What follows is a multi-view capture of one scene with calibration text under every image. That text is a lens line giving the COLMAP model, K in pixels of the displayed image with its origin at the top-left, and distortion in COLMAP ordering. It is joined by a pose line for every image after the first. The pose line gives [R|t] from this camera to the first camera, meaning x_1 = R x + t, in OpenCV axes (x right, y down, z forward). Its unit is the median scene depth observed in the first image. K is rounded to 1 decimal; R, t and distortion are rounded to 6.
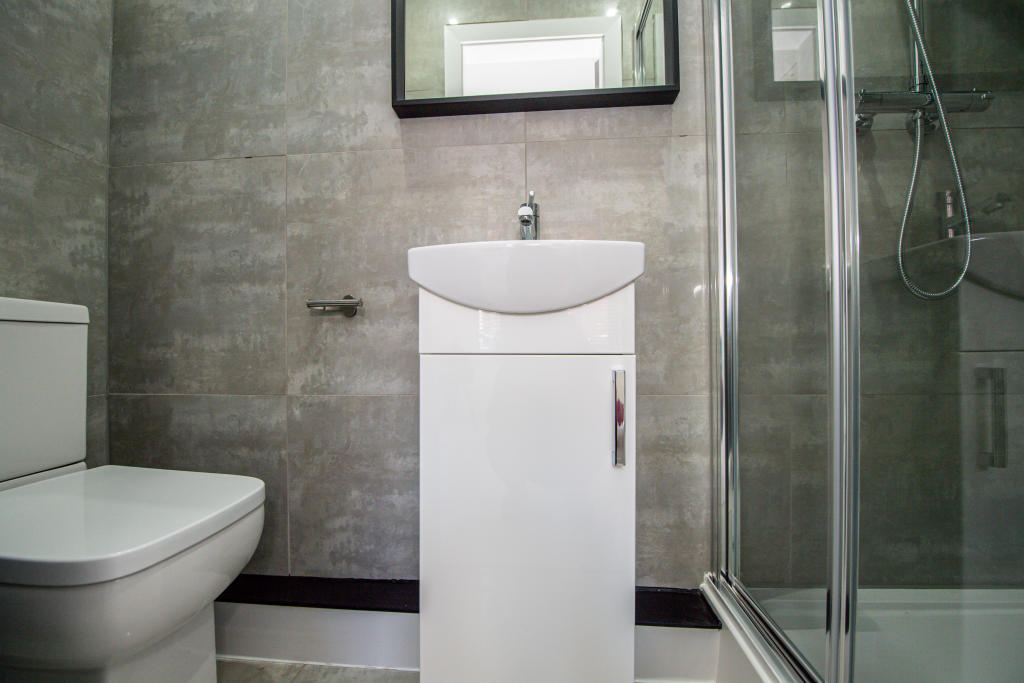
lens RADIAL K [[402.1, 0, 513.8], [0, 402.1, 344.7], [0, 0, 1]] dist [-0.021824, -0.000228]
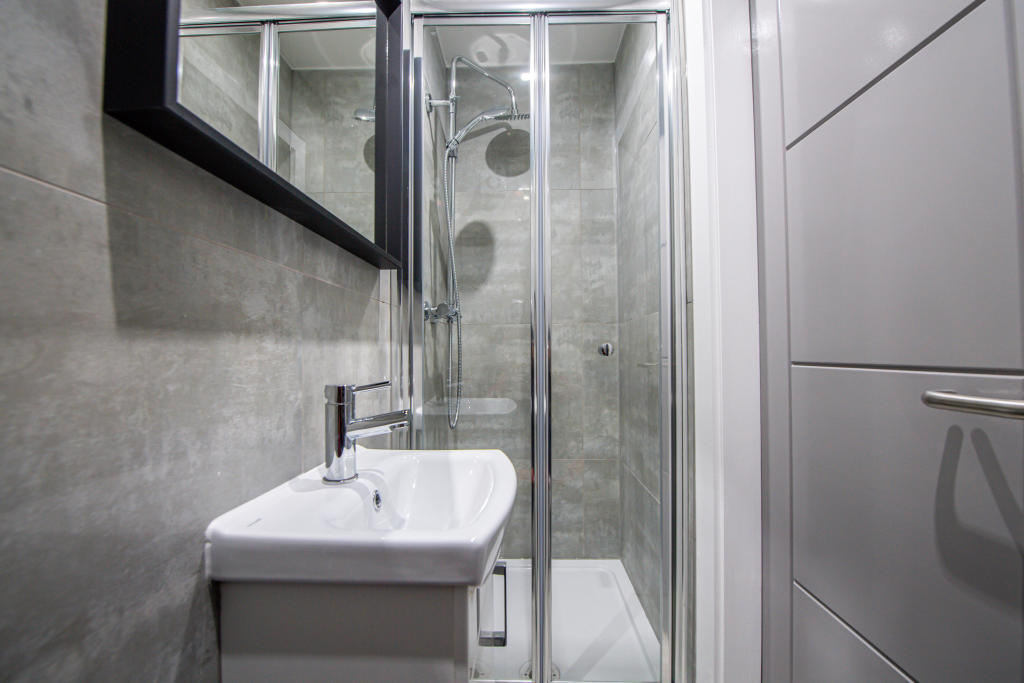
lens RADIAL K [[402.1, 0, 514.4], [0, 402.1, 346.7], [0, 0, 1]] dist [-0.021824, -0.000228]
pose [[-0.037022, 0.028931, 0.998896, -0.619086], [-0.003093, 0.999573, -0.029065, -0.365496], [-0.999310, -0.004165, -0.036917, 0.673505]]
